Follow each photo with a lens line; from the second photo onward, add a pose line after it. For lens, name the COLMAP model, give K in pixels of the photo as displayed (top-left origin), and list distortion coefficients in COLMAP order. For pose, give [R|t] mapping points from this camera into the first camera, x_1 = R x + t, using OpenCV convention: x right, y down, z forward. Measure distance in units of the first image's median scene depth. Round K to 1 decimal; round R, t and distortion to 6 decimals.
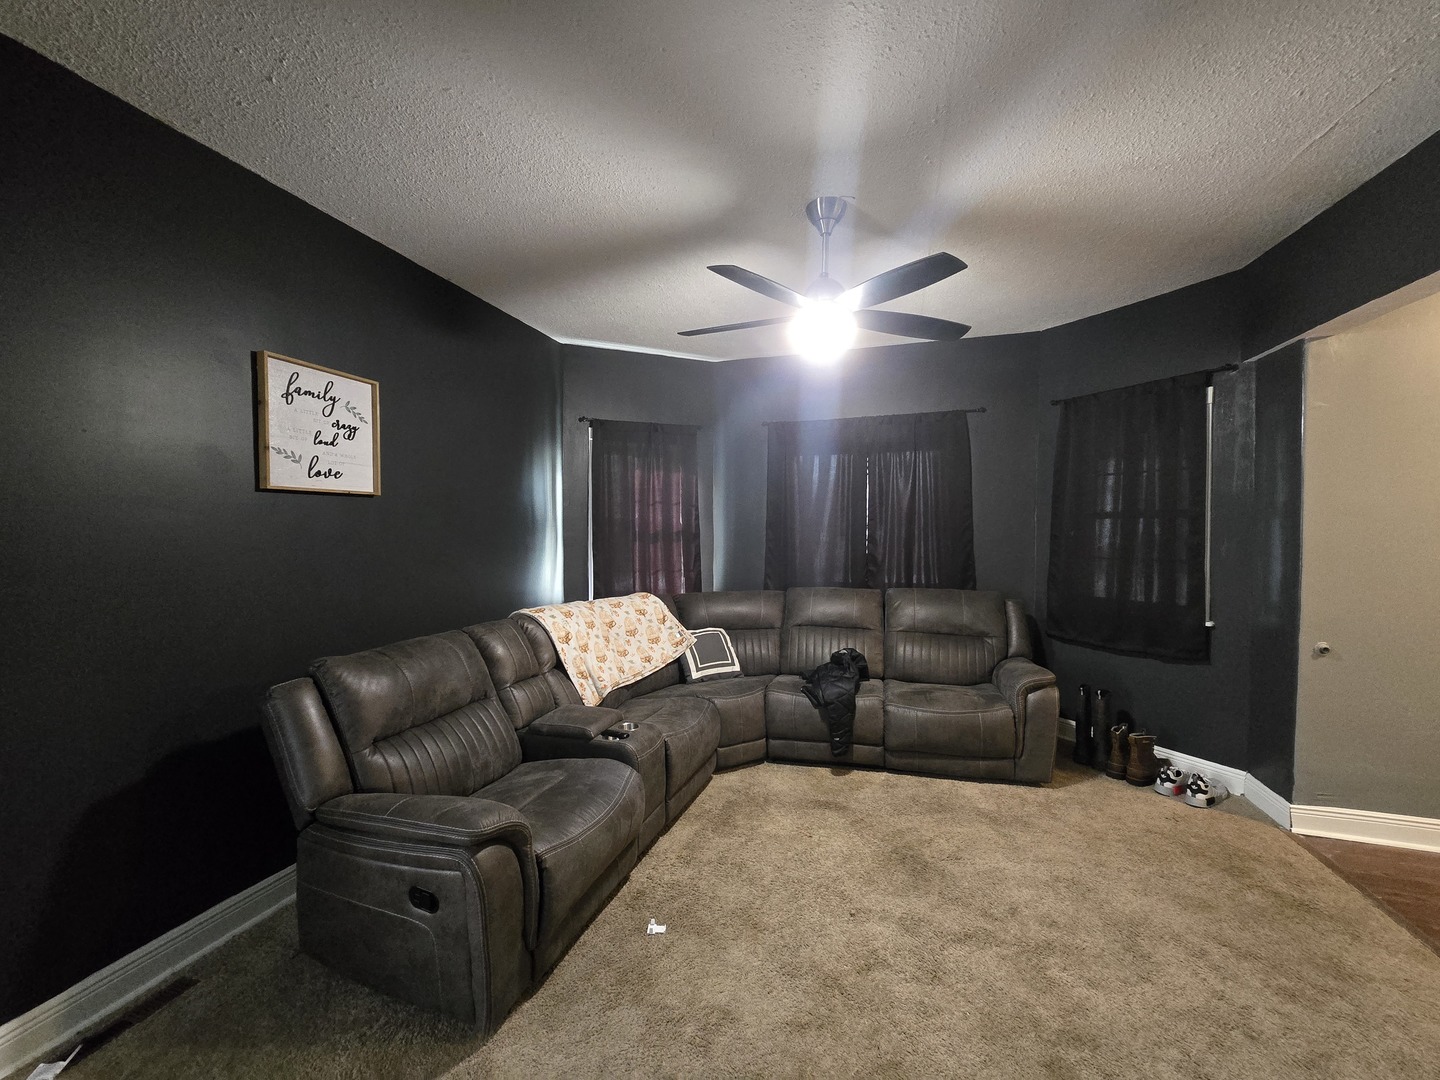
lens RADIAL K [[591.7, 0, 720.8], [0, 591.7, 553.7], [0, 0, 1]] dist [0.000478, -0.000149]
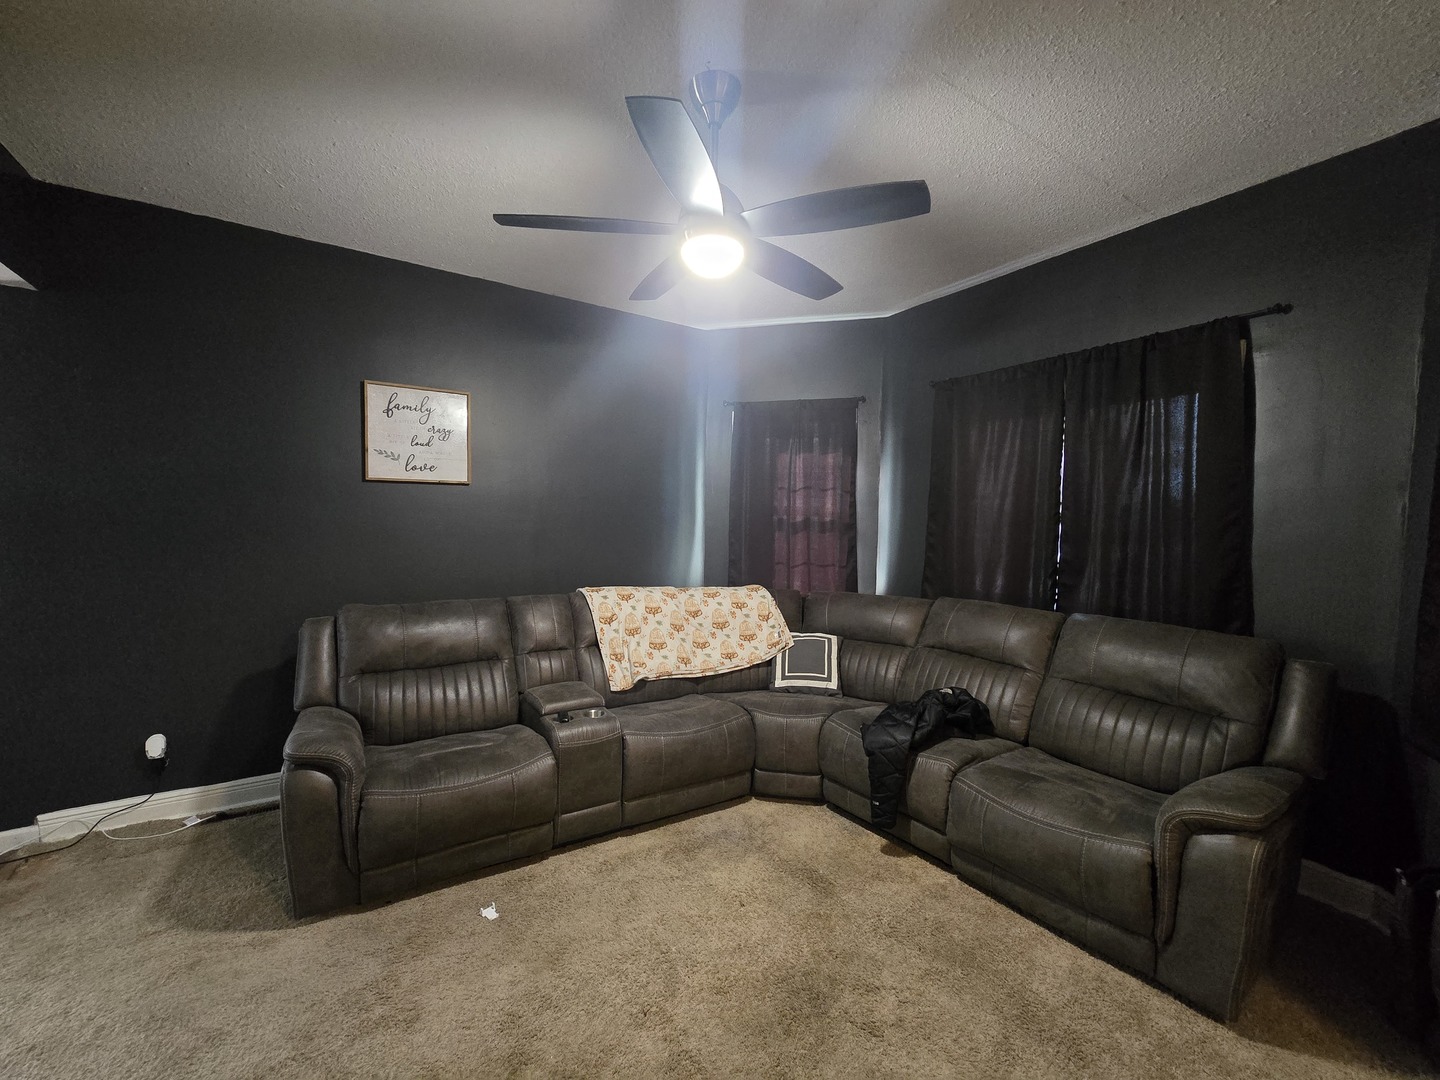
lens RADIAL K [[591.7, 0, 718.8], [0, 591.7, 551.0], [0, 0, 1]] dist [0.000478, -0.000149]
pose [[0.764544, 0.051058, -0.642546, 0.499316], [-0.045520, 0.998646, 0.025192, -0.009805], [0.642962, 0.009988, 0.765833, 0.303207]]
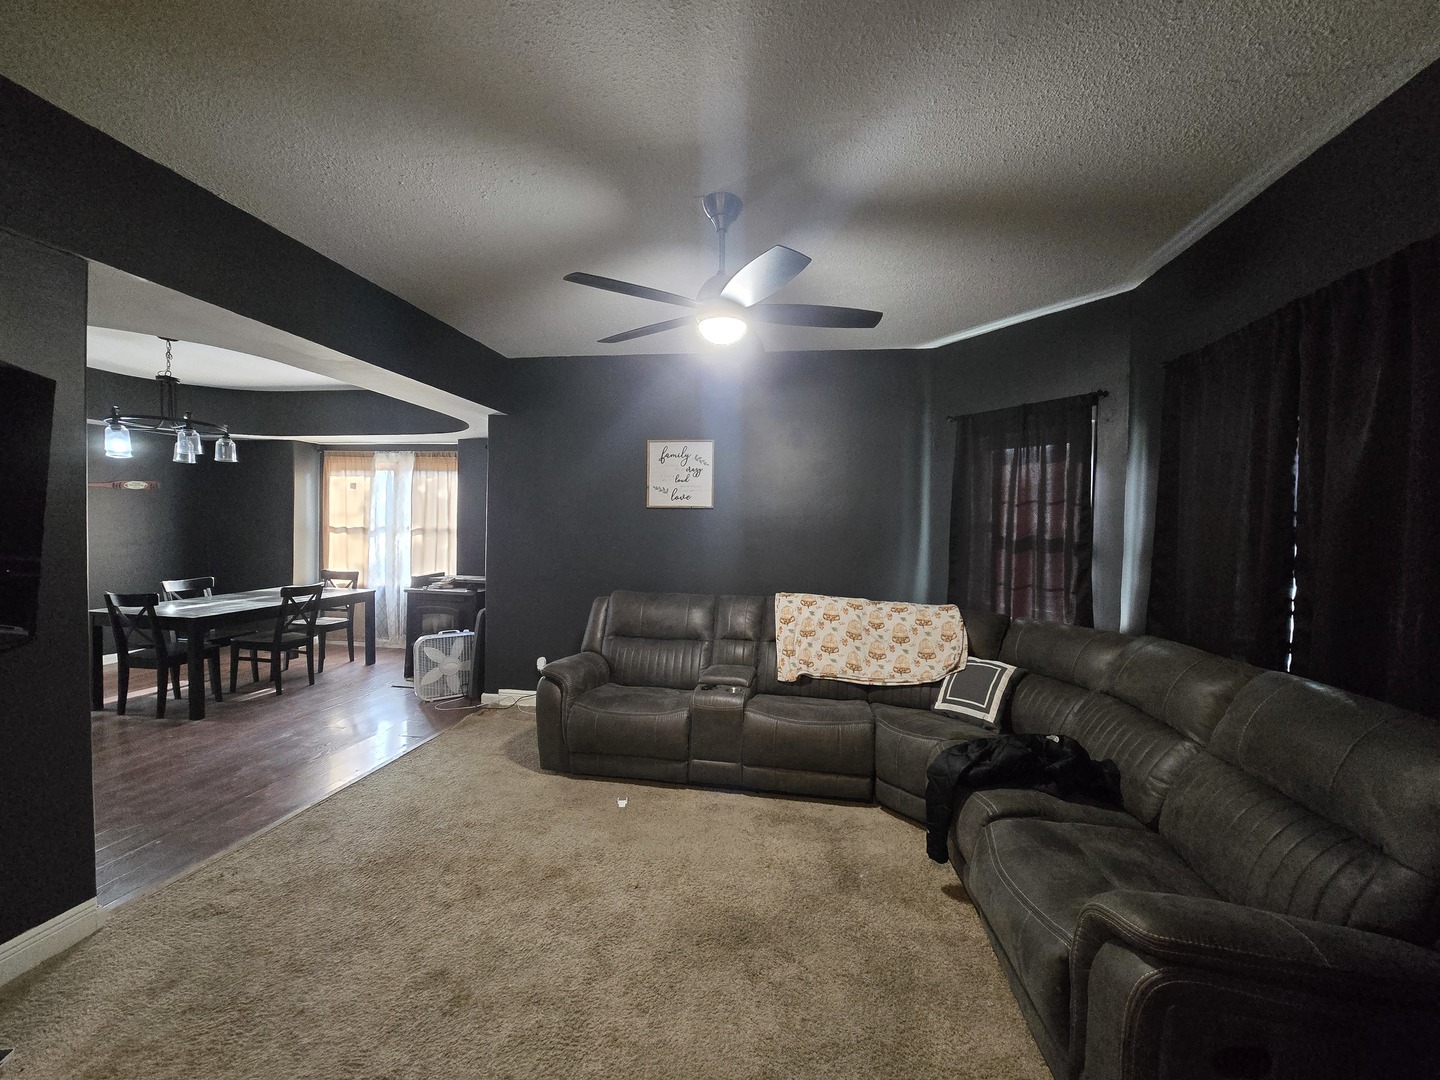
lens RADIAL K [[591.7, 0, 723.9], [0, 591.7, 552.2], [0, 0, 1]] dist [0.000478, -0.000149]
pose [[0.139946, 0.044658, -0.989152, 0.839503], [-0.059188, 0.997573, 0.036664, -0.029997], [0.988388, 0.053415, 0.142250, 0.634772]]
